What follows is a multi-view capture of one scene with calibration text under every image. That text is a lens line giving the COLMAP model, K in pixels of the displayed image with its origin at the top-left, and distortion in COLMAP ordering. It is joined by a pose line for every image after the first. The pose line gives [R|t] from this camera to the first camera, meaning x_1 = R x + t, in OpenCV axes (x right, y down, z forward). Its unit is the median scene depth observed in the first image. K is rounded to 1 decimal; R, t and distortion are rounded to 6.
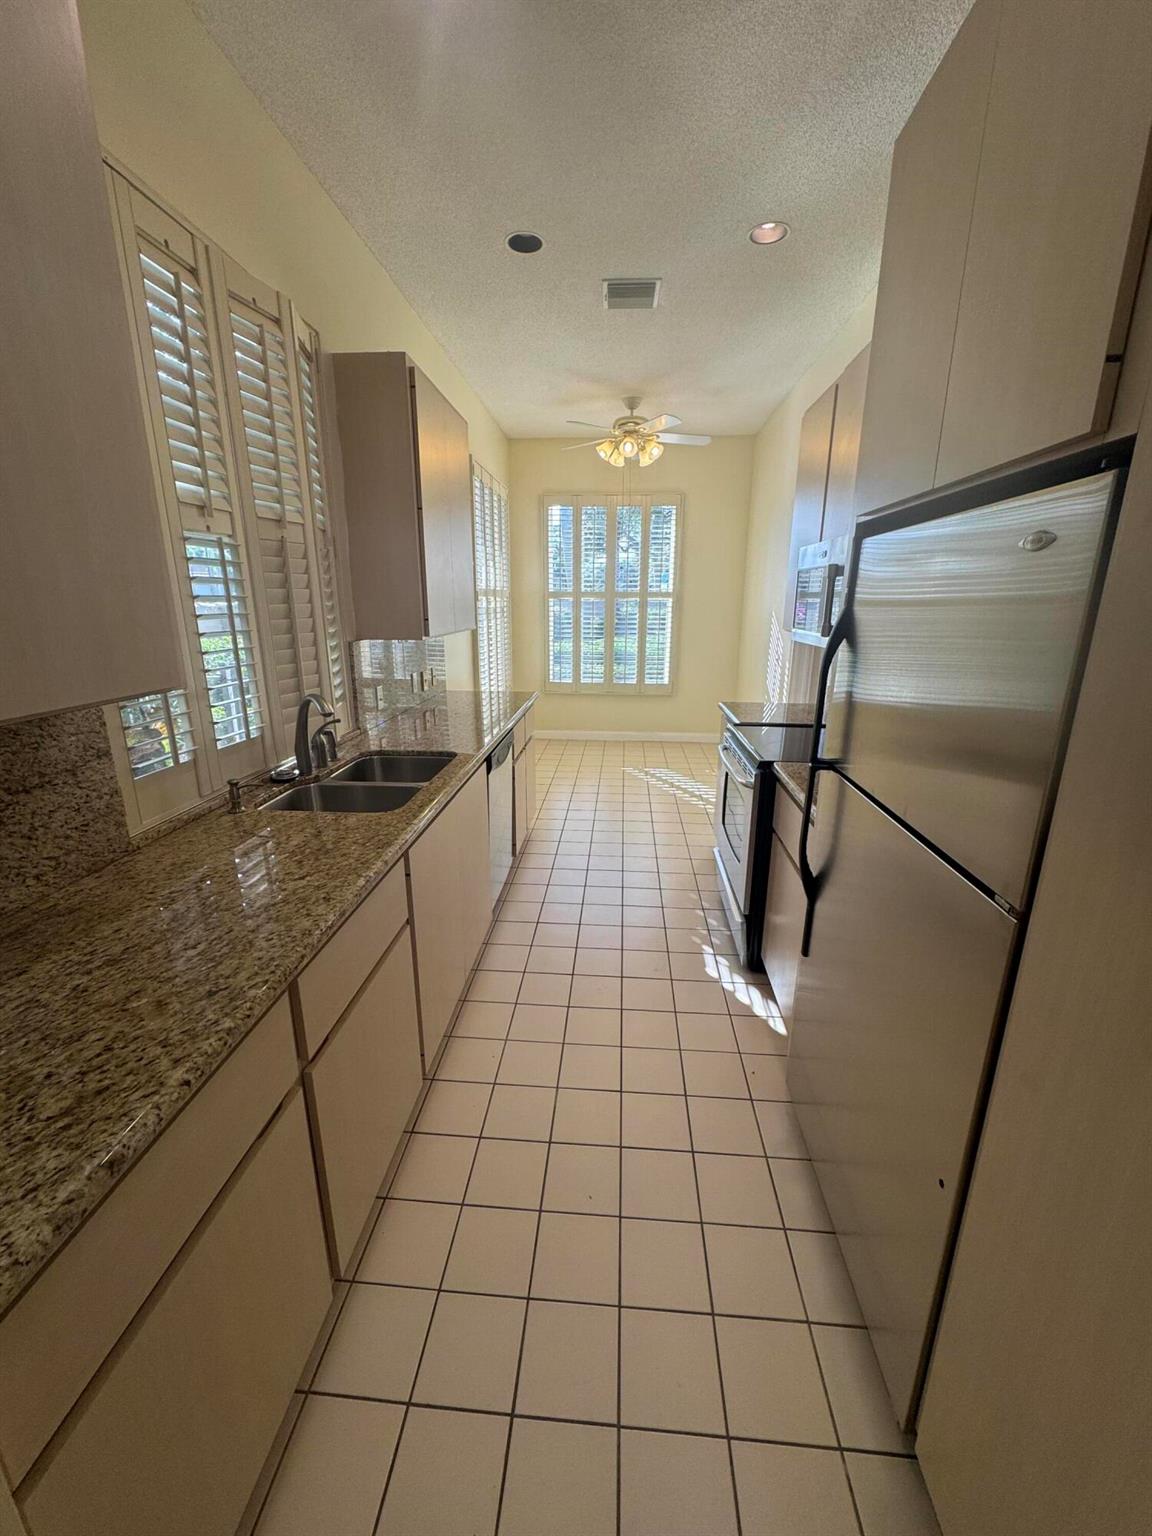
lens RADIAL K [[609.1, 0, 575.0], [0, 609.1, 767.1], [0, 0, 1]] dist [-0.002770, 0.000651]
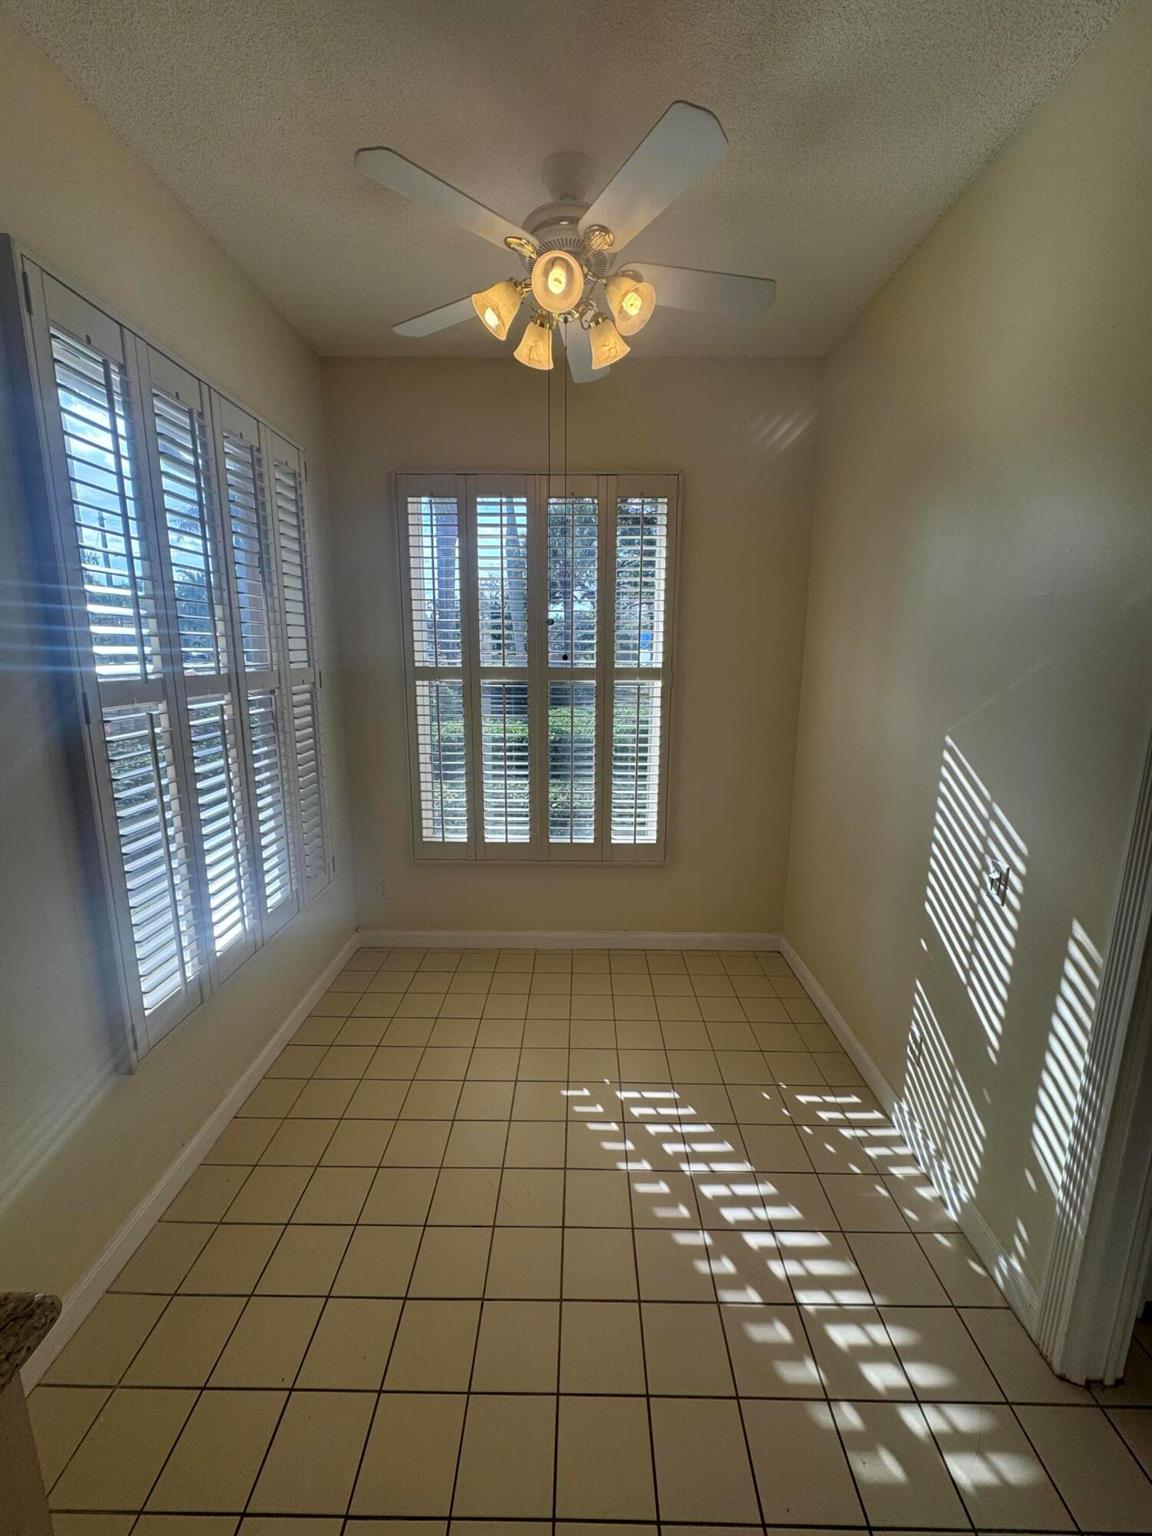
lens RADIAL K [[609.1, 0, 575.0], [0, 609.1, 767.1], [0, 0, 1]] dist [-0.002770, 0.000651]
pose [[0.997338, -0.012956, 0.071755, 0.051318], [0.017266, 0.998062, -0.059776, -0.177727], [-0.070841, 0.060856, 0.995629, 0.511666]]
